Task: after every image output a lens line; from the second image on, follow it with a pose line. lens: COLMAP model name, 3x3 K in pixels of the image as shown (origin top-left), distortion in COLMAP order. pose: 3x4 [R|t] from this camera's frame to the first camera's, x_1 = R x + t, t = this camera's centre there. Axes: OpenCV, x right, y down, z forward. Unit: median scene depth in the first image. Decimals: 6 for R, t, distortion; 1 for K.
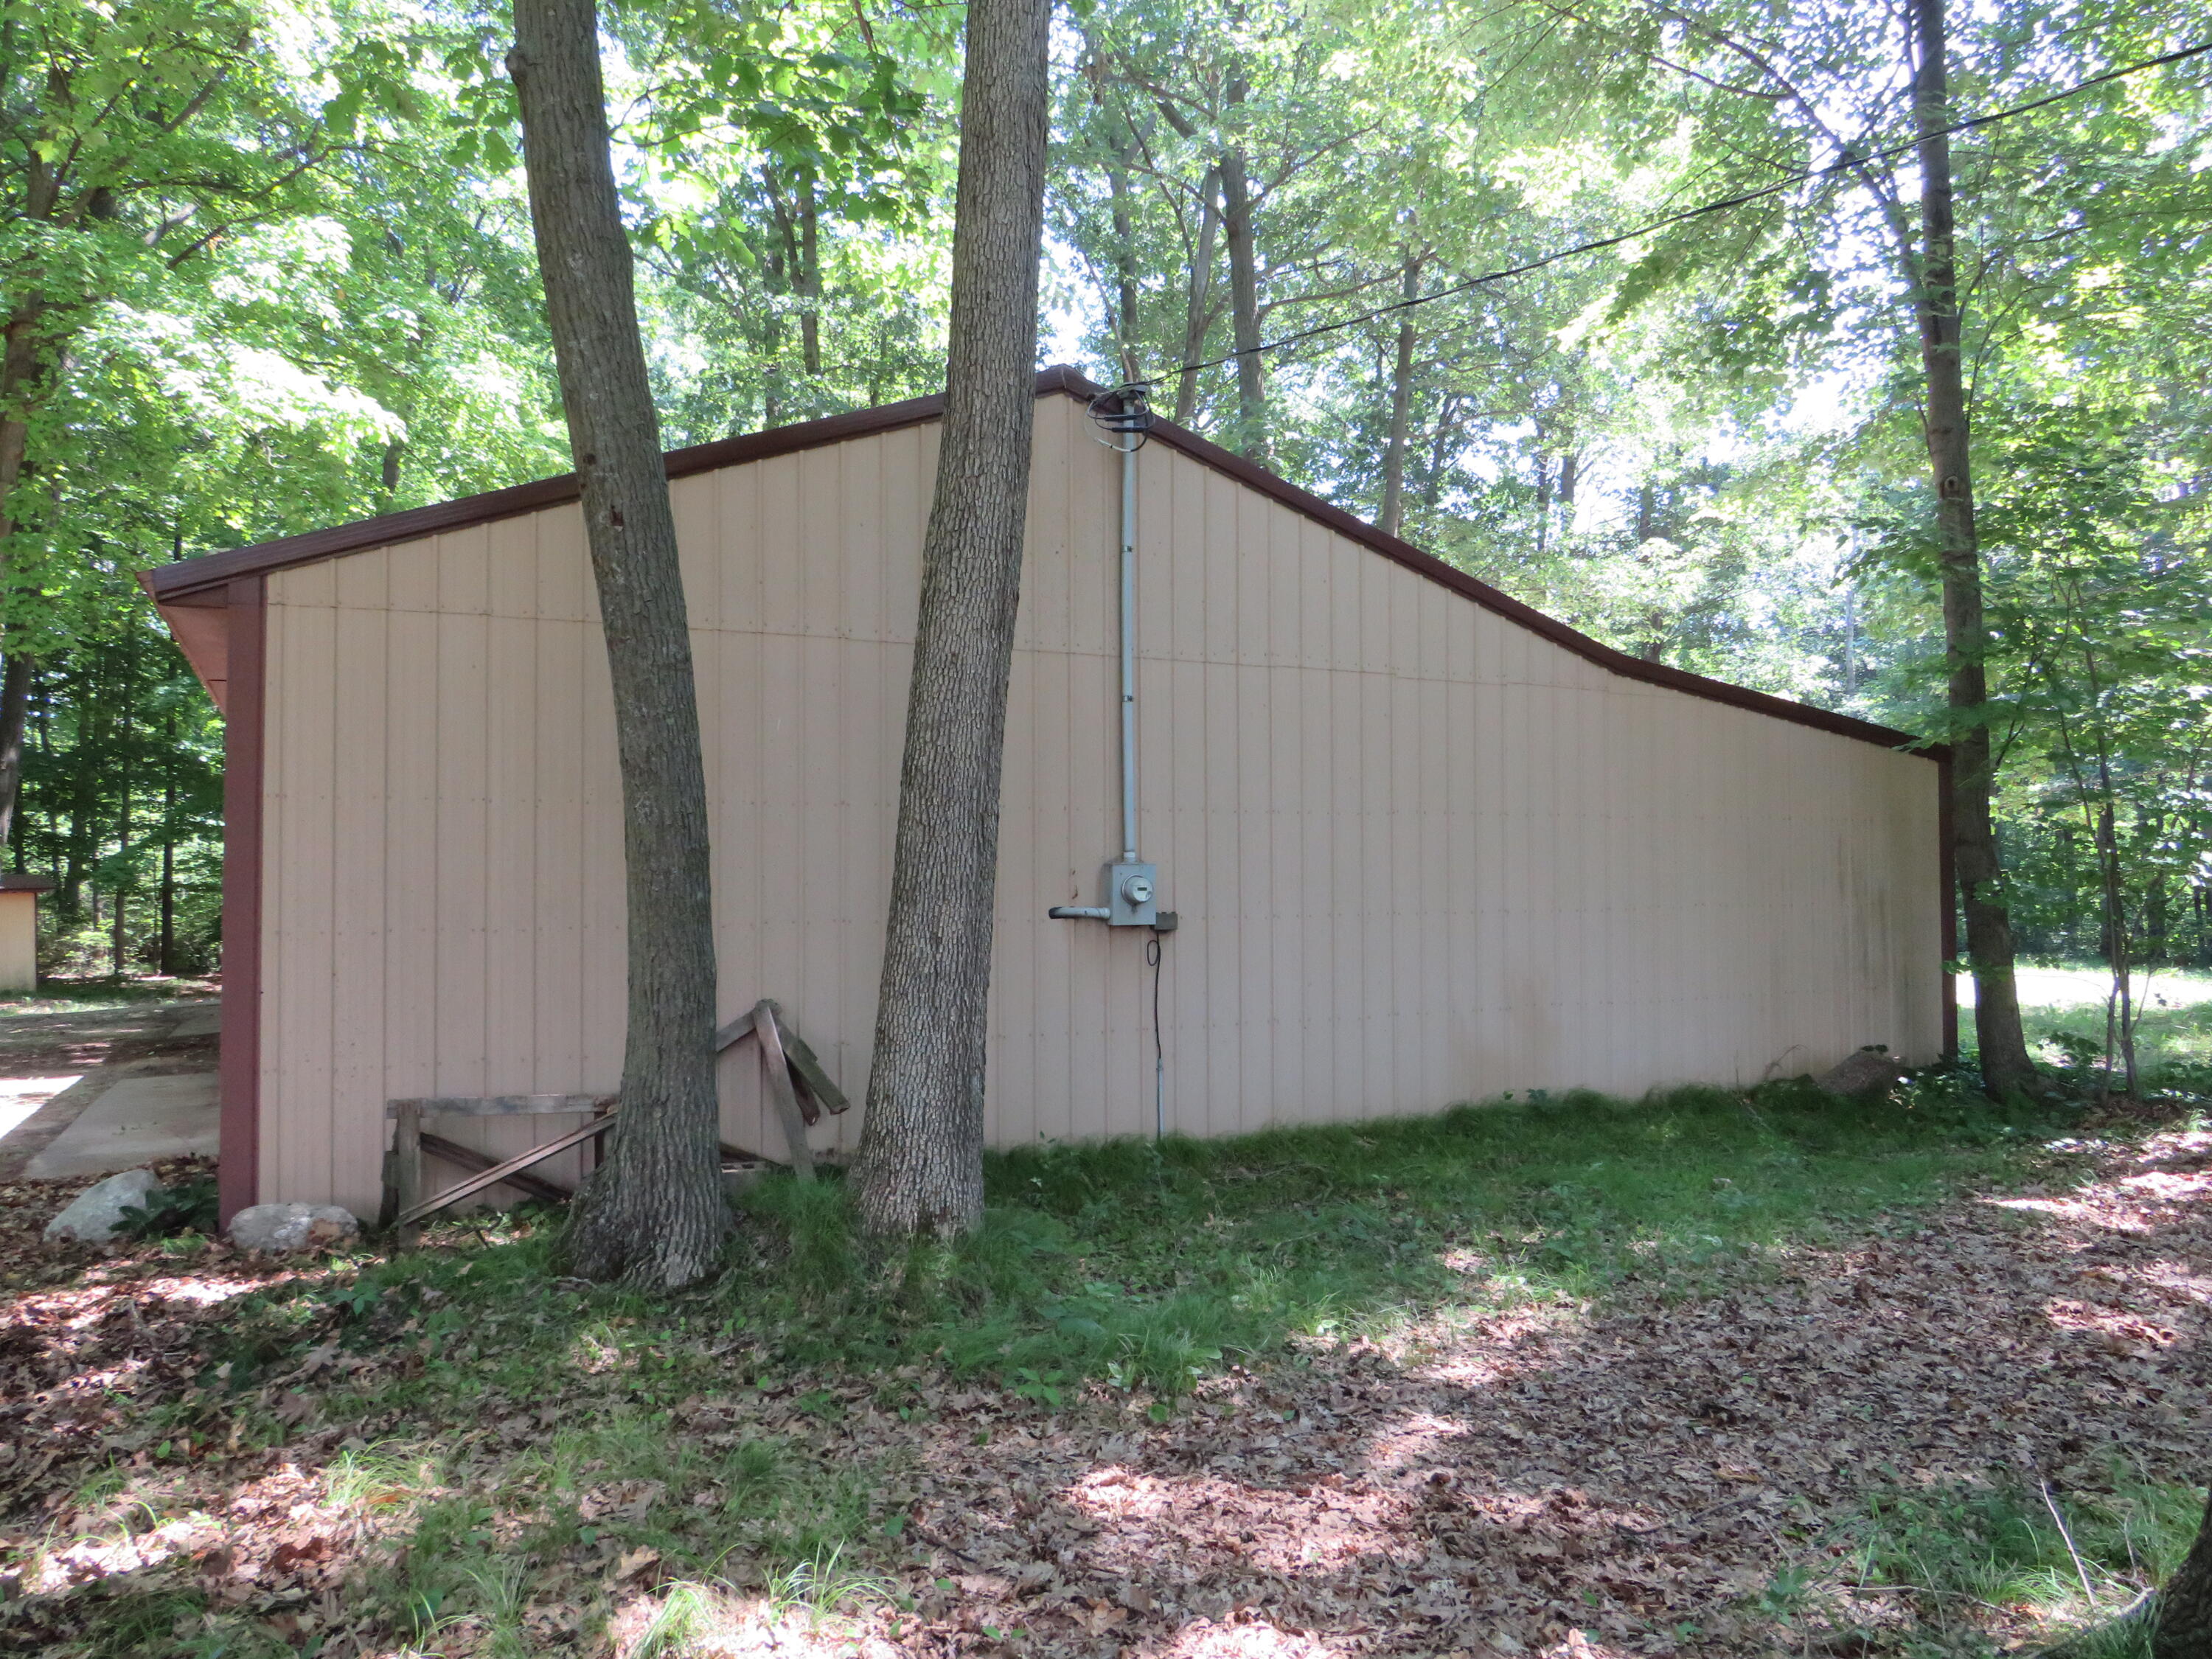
lens RADIAL K [[1523.2, 0, 1103.2], [0, 1523.2, 836.2], [0, 0, 1]] dist [-0.042185, 0.021749]
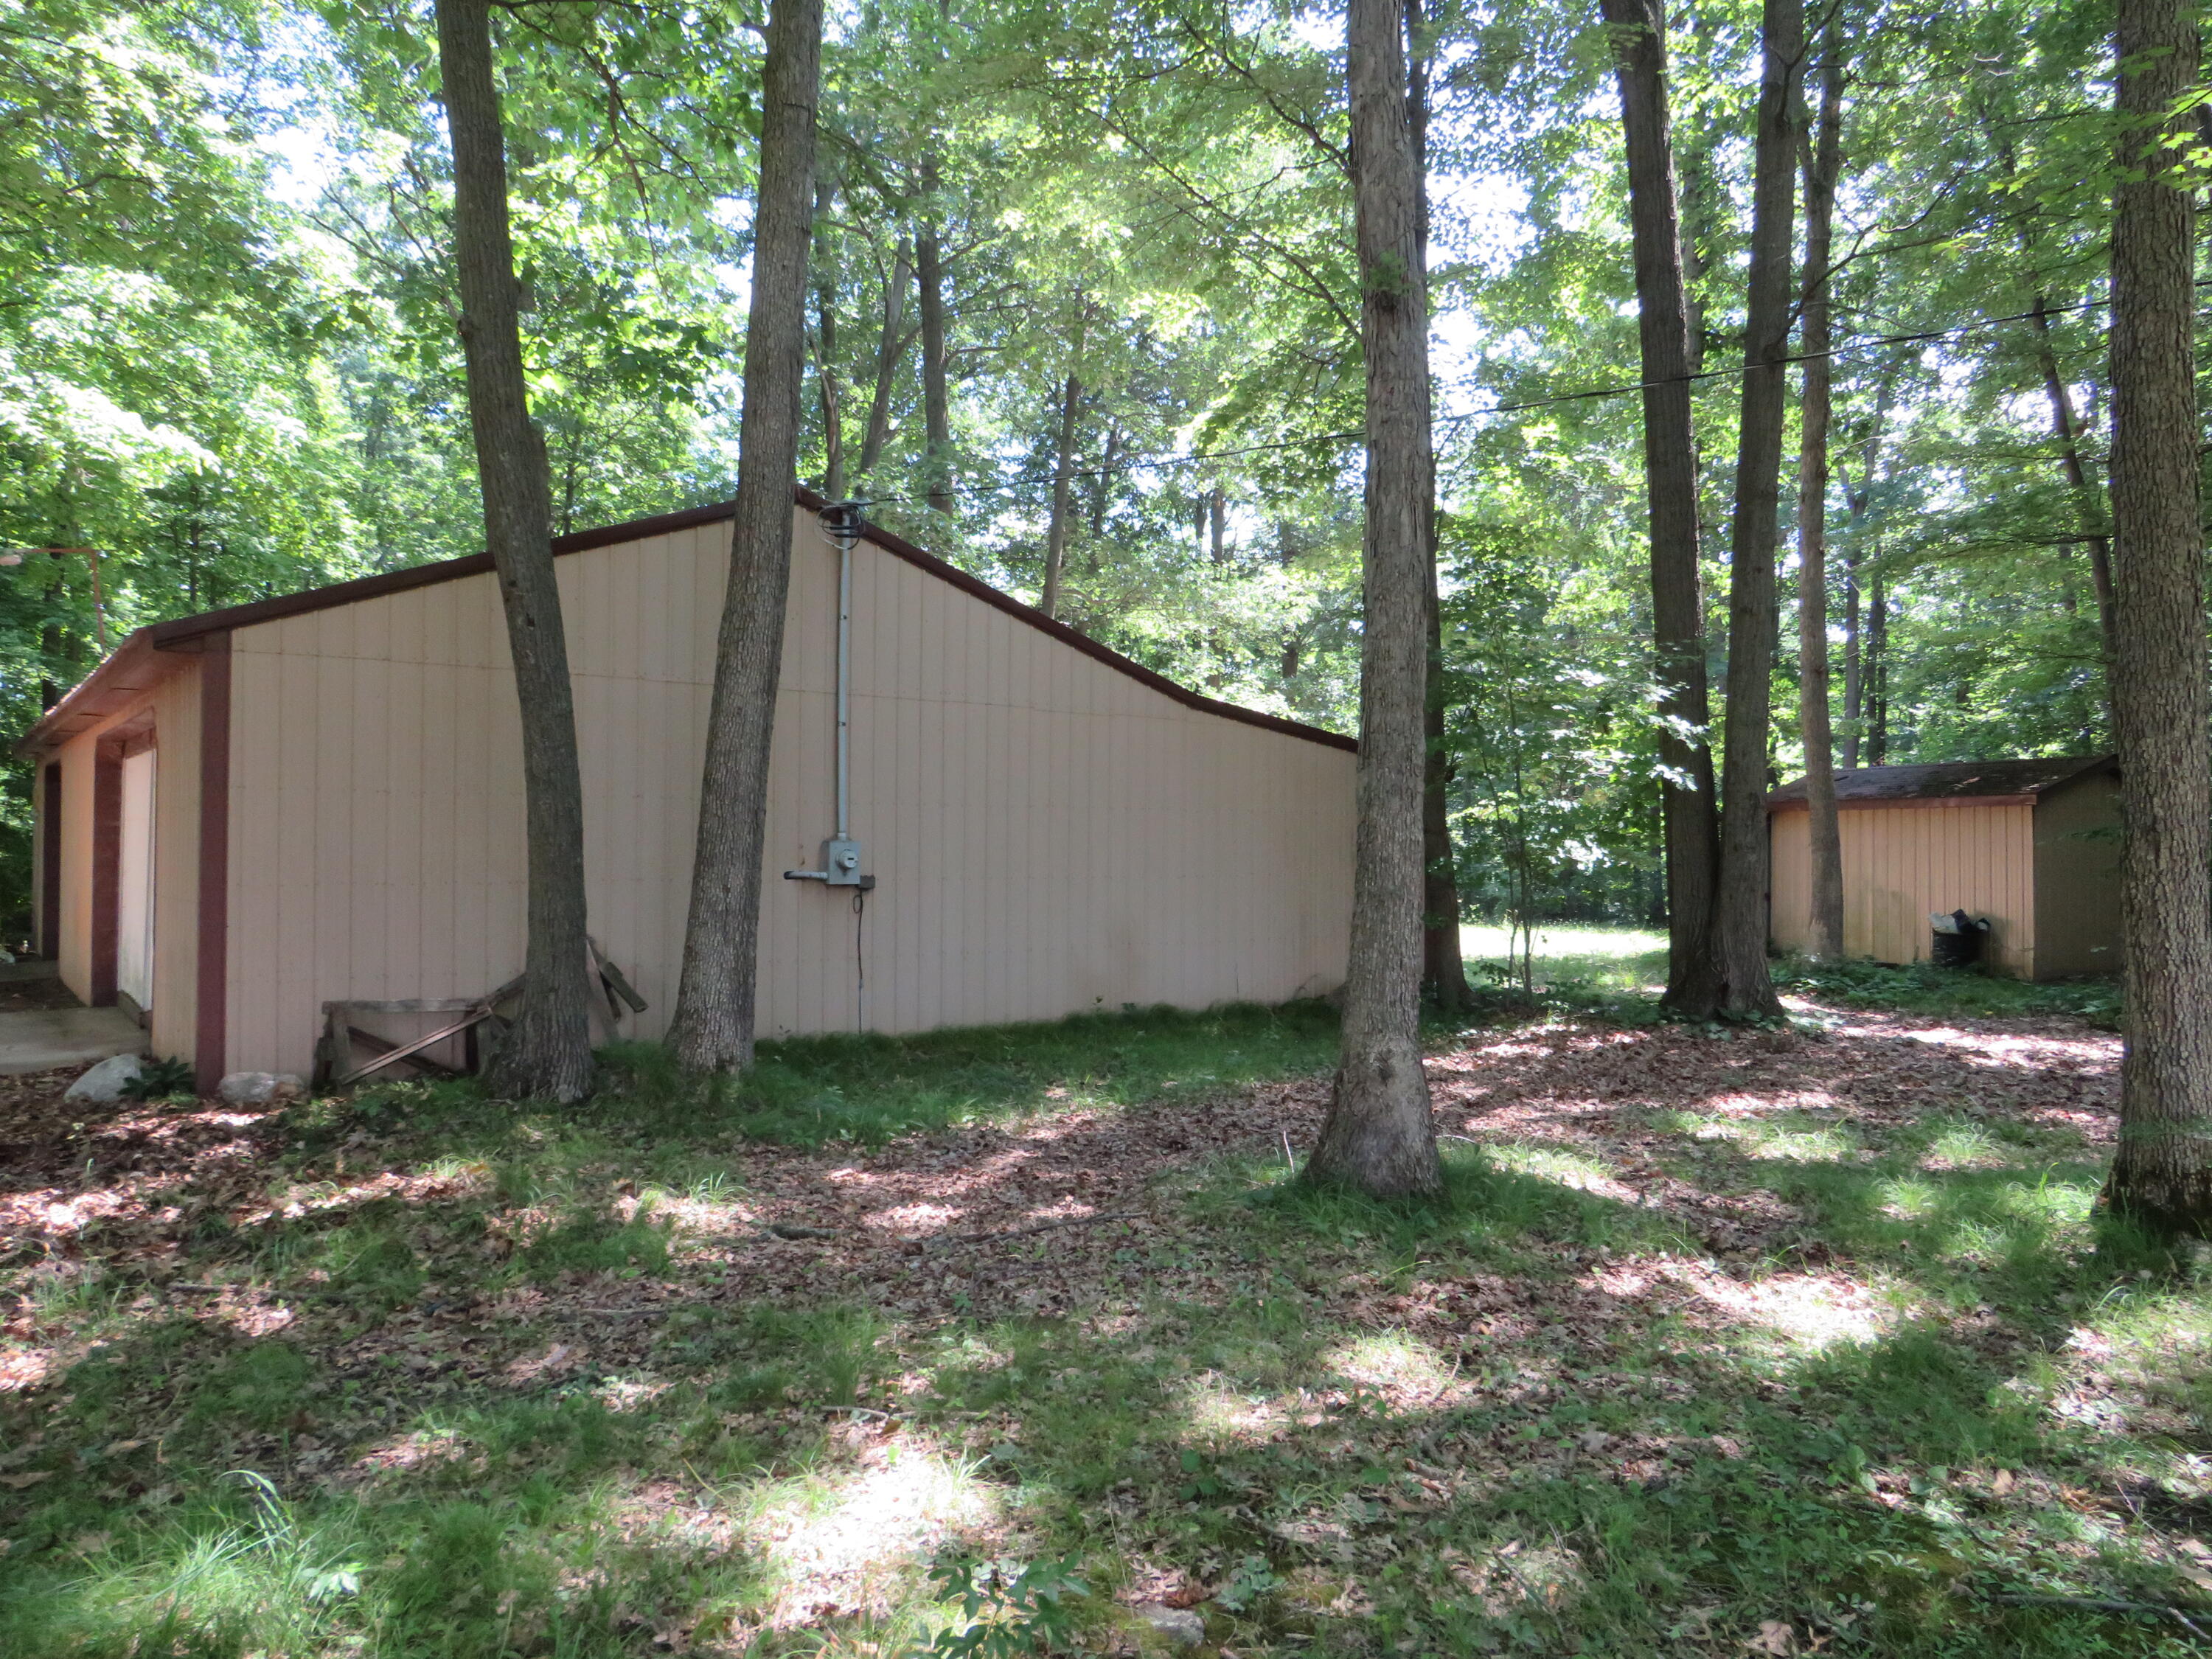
lens RADIAL K [[1523.2, 0, 1103.2], [0, 1523.2, 836.2], [0, 0, 1]] dist [-0.042185, 0.021749]
pose [[0.978324, 0.011393, 0.206765, -0.042732], [-0.015071, 0.999755, 0.016223, -0.014661], [-0.206530, -0.018988, 0.978256, -0.492240]]
